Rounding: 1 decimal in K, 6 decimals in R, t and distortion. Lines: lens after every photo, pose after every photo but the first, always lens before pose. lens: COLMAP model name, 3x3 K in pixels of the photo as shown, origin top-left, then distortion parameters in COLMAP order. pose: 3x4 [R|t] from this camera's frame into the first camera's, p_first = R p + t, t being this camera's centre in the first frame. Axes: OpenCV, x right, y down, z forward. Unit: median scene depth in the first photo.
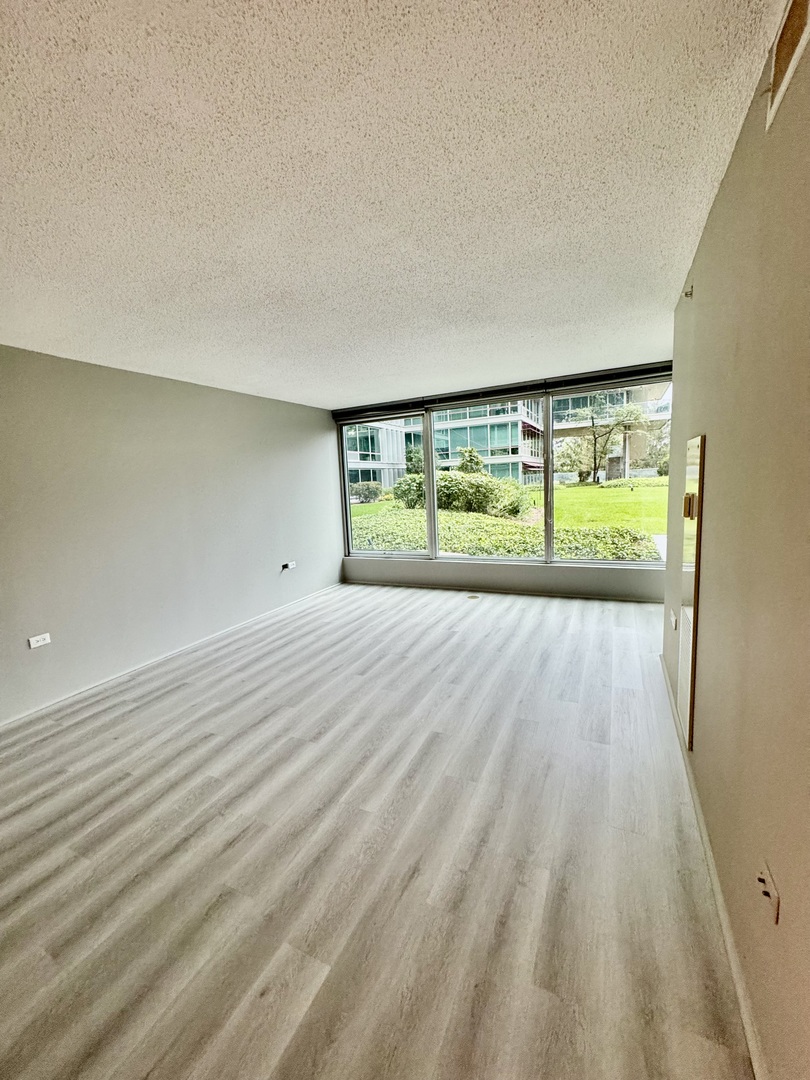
lens RADIAL K [[430.5, 0, 405.0], [0, 430.5, 540.0], [0, 0, 1]] dist [-0.001099, -0.000098]
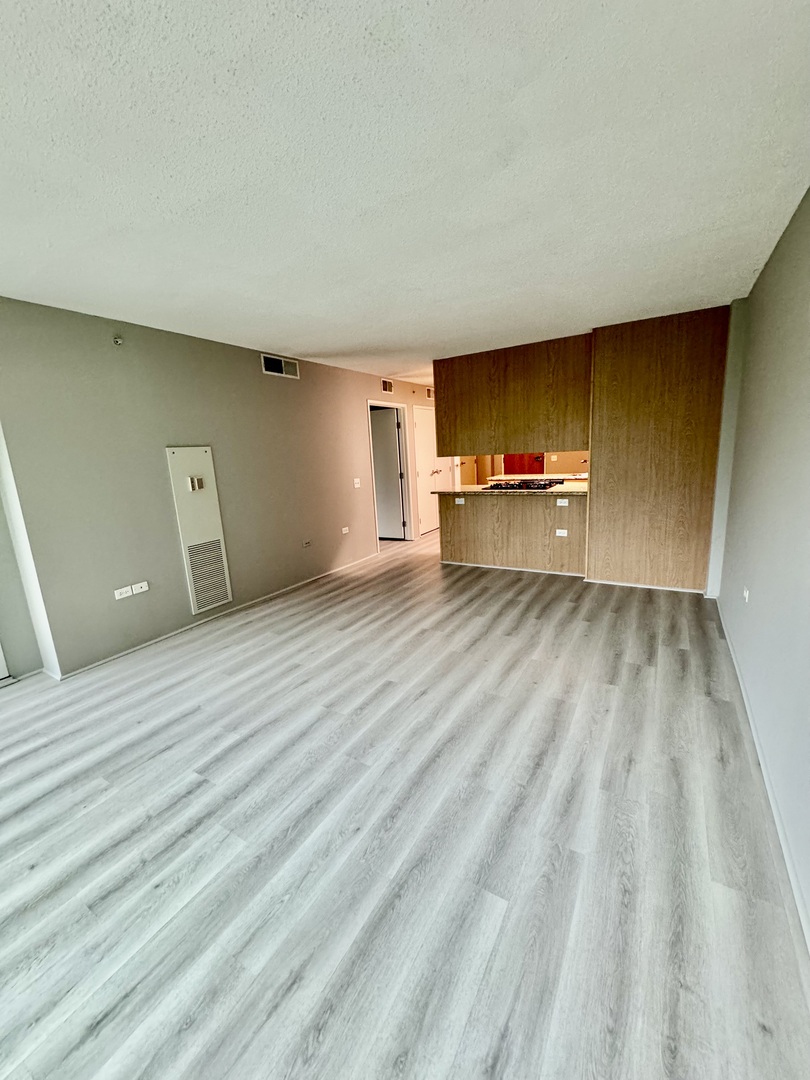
lens RADIAL K [[430.5, 0, 405.0], [0, 430.5, 540.0], [0, 0, 1]] dist [-0.001099, -0.000098]
pose [[-0.990490, 0.084862, 0.108292, -0.251512], [0.116332, 0.936823, 0.329893, -0.225690], [-0.073455, 0.339354, -0.937787, 1.733863]]
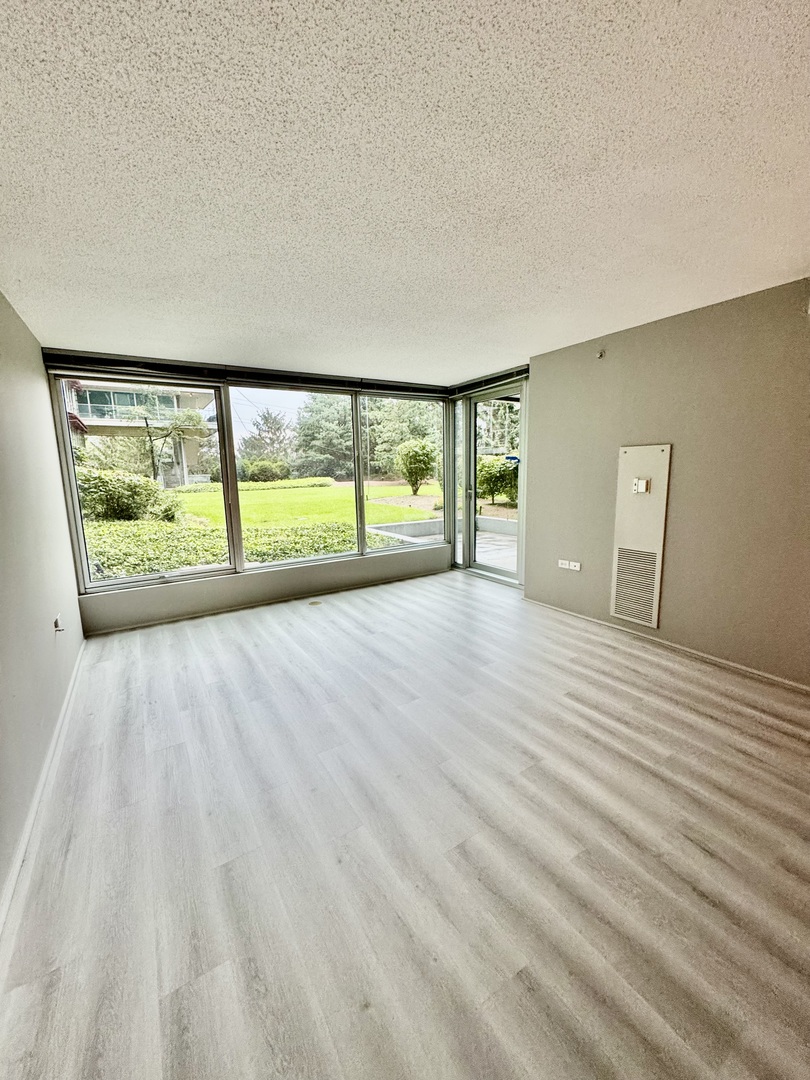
lens RADIAL K [[430.5, 0, 405.0], [0, 430.5, 540.0], [0, 0, 1]] dist [-0.001099, -0.000098]
pose [[0.527809, -0.098050, 0.843685, -0.801209], [0.111786, 0.992693, 0.045434, -0.030453], [-0.841975, 0.070332, 0.534913, 0.564620]]
